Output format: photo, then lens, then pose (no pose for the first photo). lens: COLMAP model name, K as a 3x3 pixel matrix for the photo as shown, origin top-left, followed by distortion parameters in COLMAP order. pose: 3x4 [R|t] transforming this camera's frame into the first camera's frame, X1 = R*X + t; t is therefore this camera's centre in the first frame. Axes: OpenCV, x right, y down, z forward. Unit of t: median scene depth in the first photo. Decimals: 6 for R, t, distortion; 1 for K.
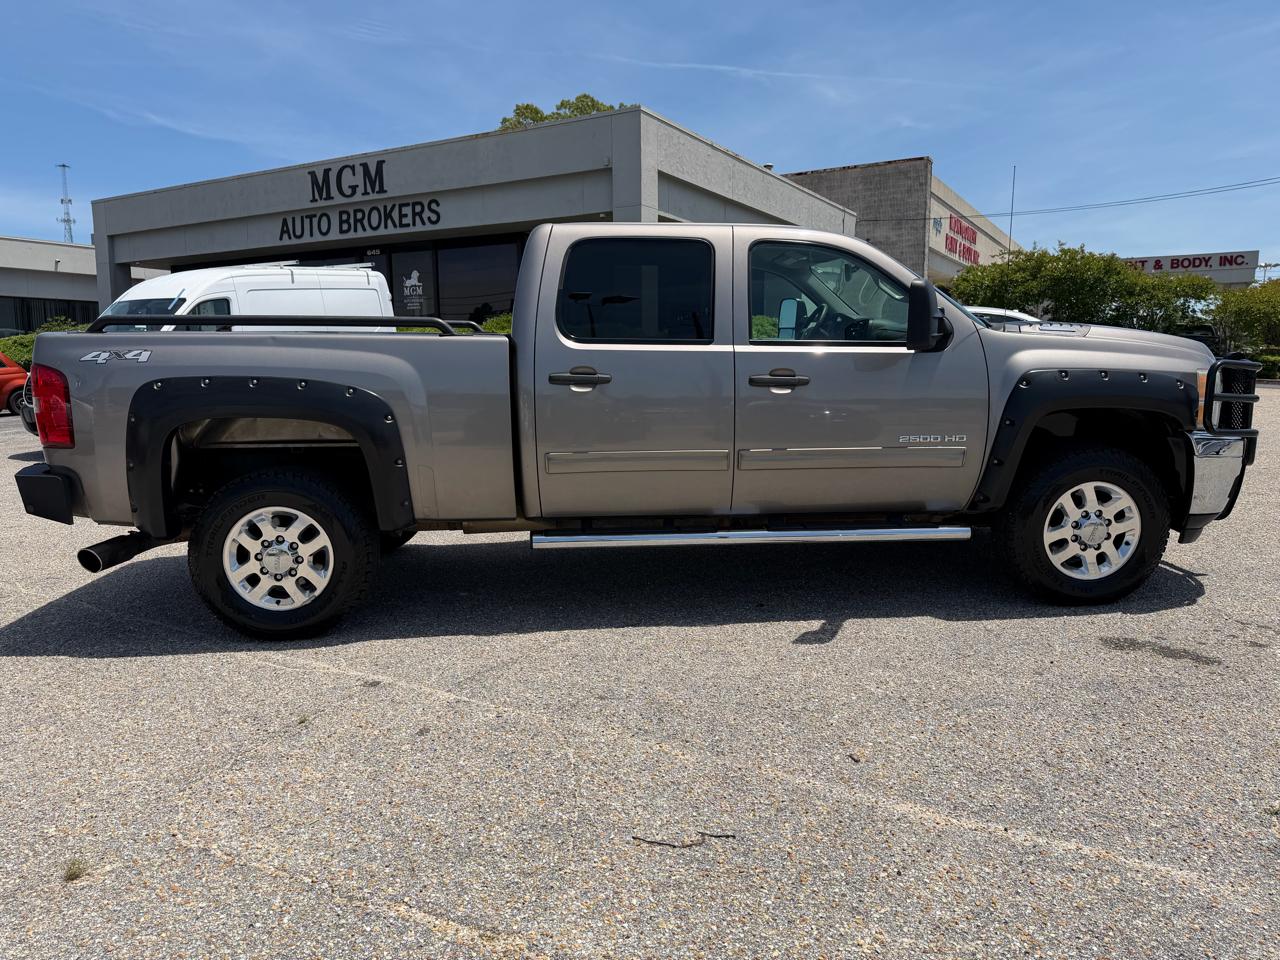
lens RADIAL K [[894.8, 0, 633.6], [0, 894.8, 475.6], [0, 0, 1]] dist [0.047193, -0.056056]
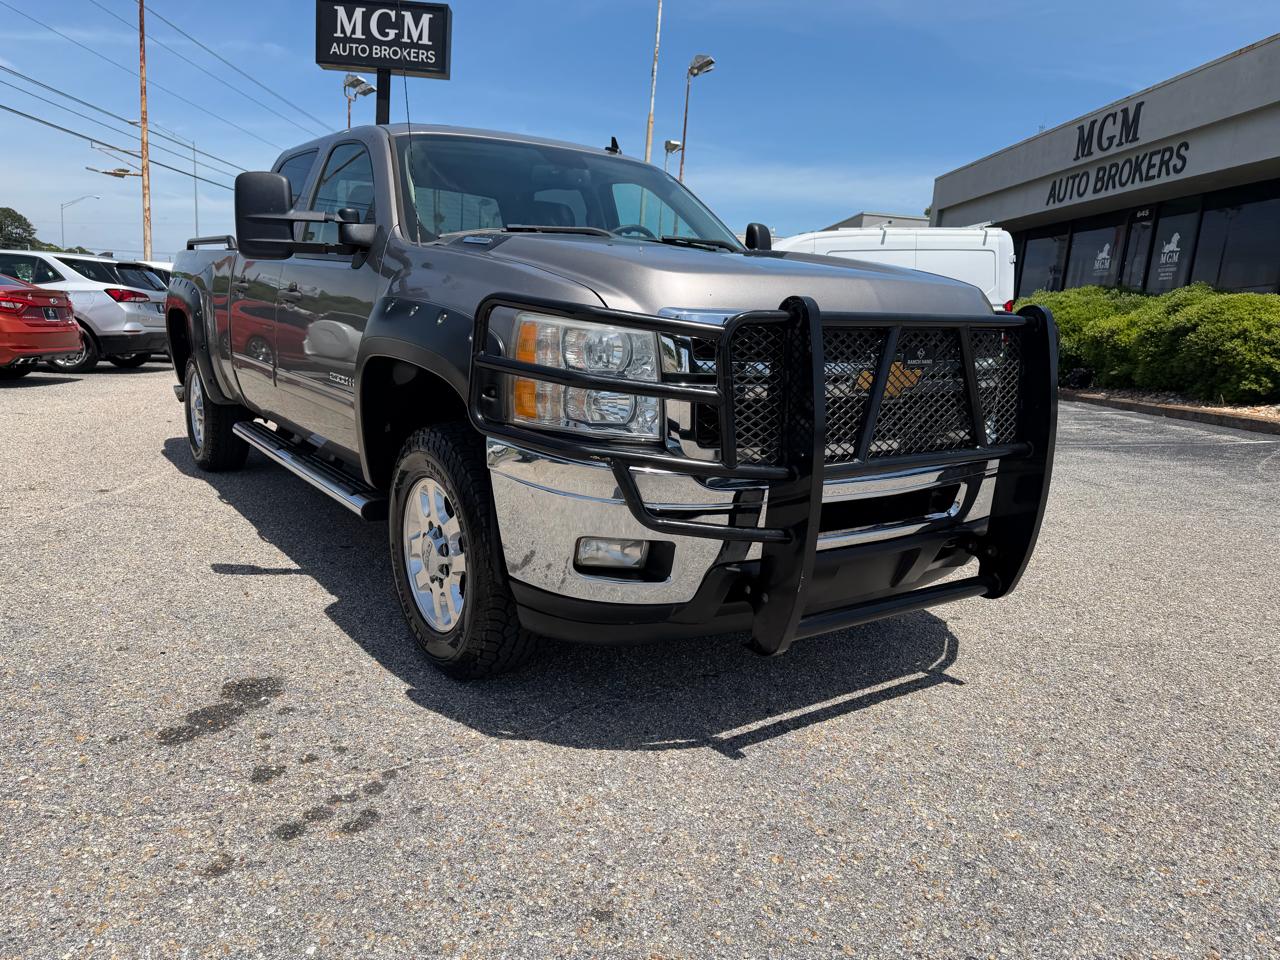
lens RADIAL K [[903.4, 0, 634.8], [0, 903.4, 480.2], [0, 0, 1]] dist [0.022135, -0.028179]
pose [[0.514833, 0.201351, -0.833310, 1.114066], [-0.182843, 0.975451, 0.122733, -0.096669], [0.837565, 0.089178, 0.539010, 0.772792]]
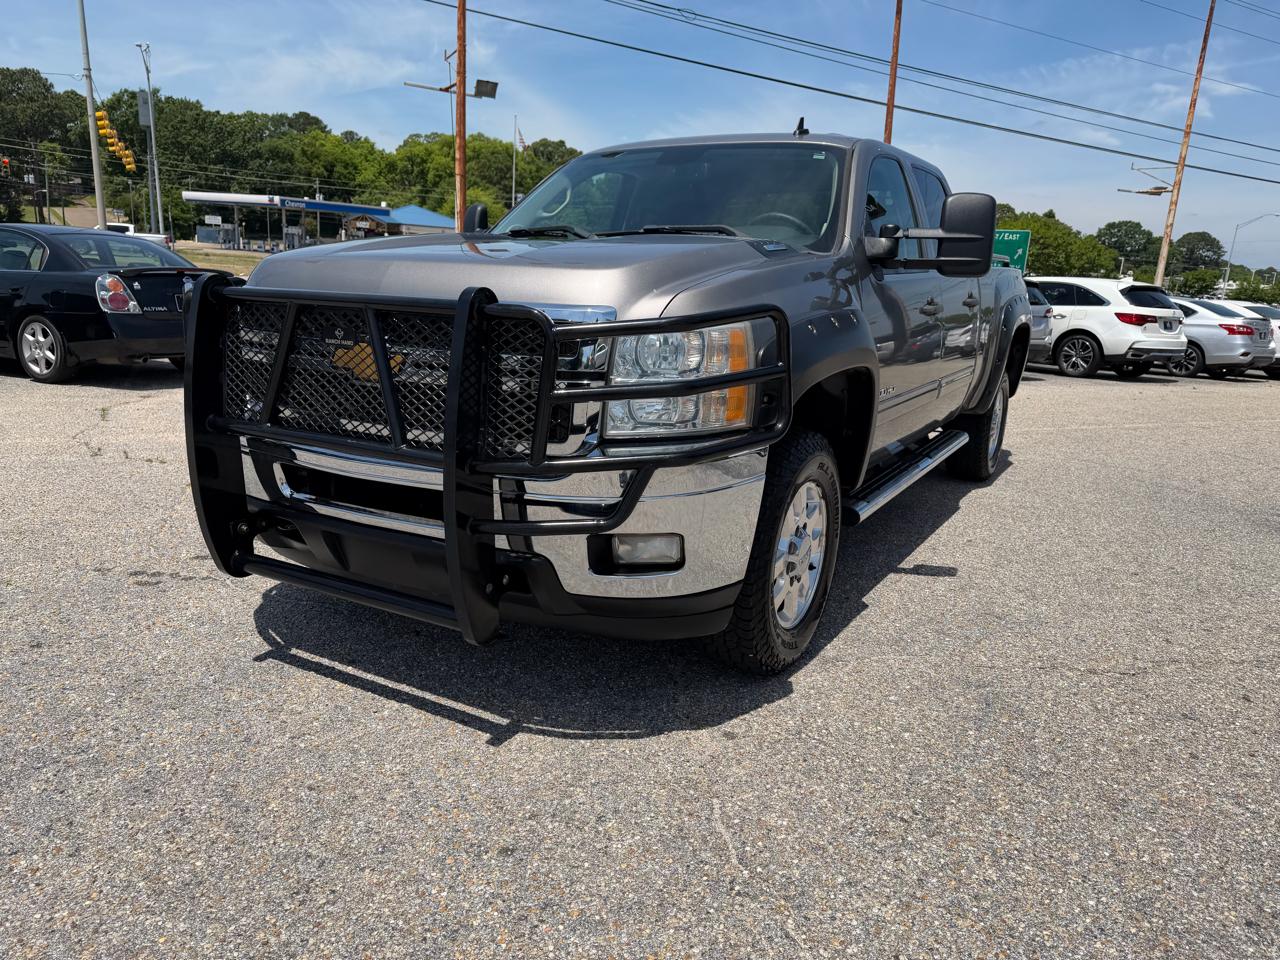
lens RADIAL K [[903.4, 0, 636.0], [0, 903.4, 476.4], [0, 0, 1]] dist [0.022135, -0.028179]
pose [[-0.564119, 0.173009, -0.807365, 1.079945], [-0.158307, 0.937000, 0.311400, -0.254876], [0.810376, 0.303479, -0.501191, 1.660670]]
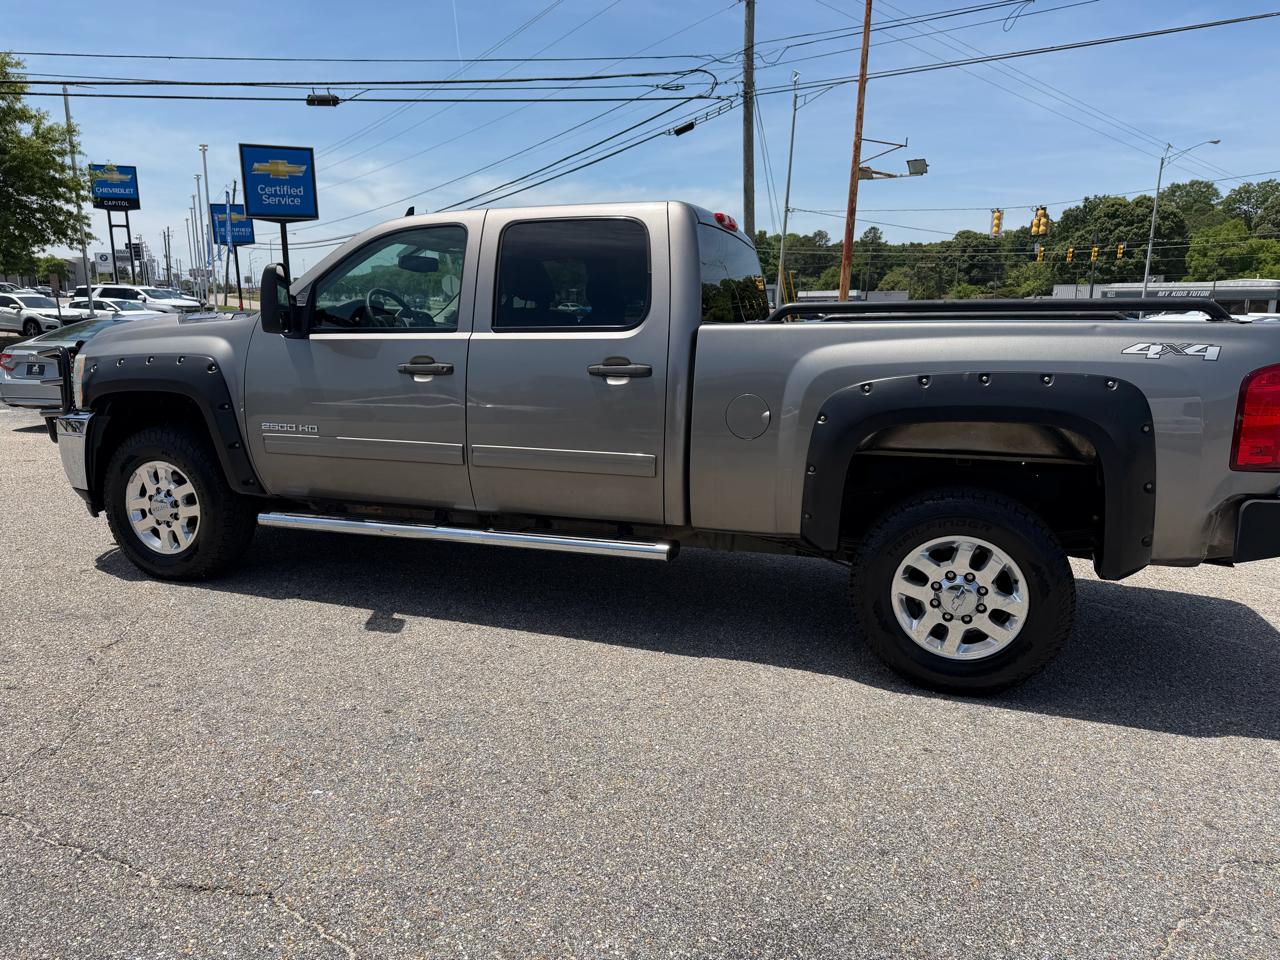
lens RADIAL K [[903.4, 0, 634.2], [0, 903.4, 473.0], [0, 0, 1]] dist [0.022135, -0.028179]
pose [[-0.921767, -0.063146, 0.382568, -0.438562], [0.056710, 0.954085, 0.294120, -0.332970], [-0.383575, 0.292805, -0.875863, 2.153475]]
